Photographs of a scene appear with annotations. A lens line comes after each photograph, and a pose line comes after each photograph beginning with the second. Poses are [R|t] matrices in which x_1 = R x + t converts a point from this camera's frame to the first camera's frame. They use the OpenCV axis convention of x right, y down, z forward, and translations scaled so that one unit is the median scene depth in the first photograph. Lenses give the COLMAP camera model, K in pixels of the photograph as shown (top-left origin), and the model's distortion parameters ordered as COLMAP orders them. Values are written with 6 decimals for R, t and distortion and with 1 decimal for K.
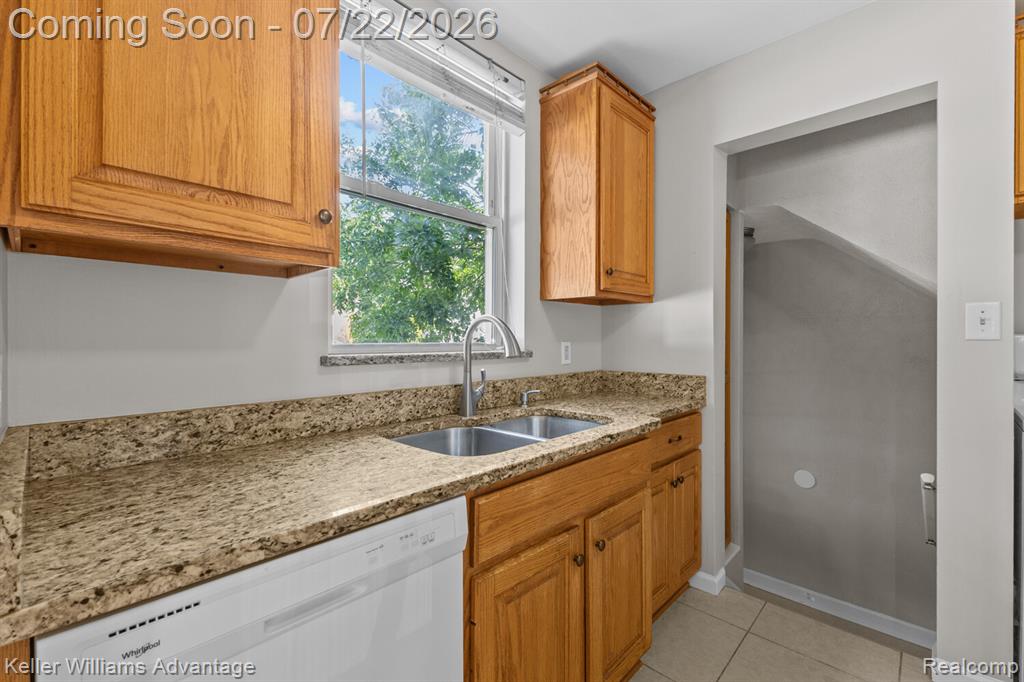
lens RADIAL K [[444.9, 0, 514.9], [0, 444.9, 337.4], [0, 0, 1]] dist [0.011521, -0.001384]
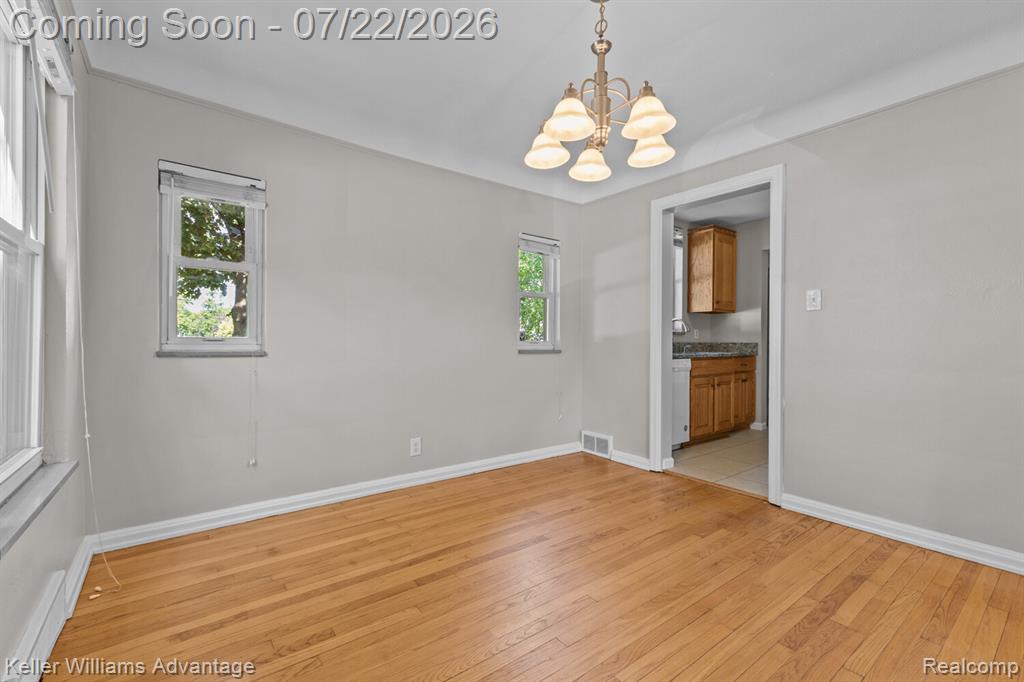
lens RADIAL K [[444.9, 0, 508.2], [0, 444.9, 346.0], [0, 0, 1]] dist [0.011521, -0.001384]
pose [[0.986042, 0.004295, -0.166444, -0.546096], [-0.003032, 0.999965, 0.007840, 0.091719], [0.166472, -0.007226, 0.986020, -1.738670]]
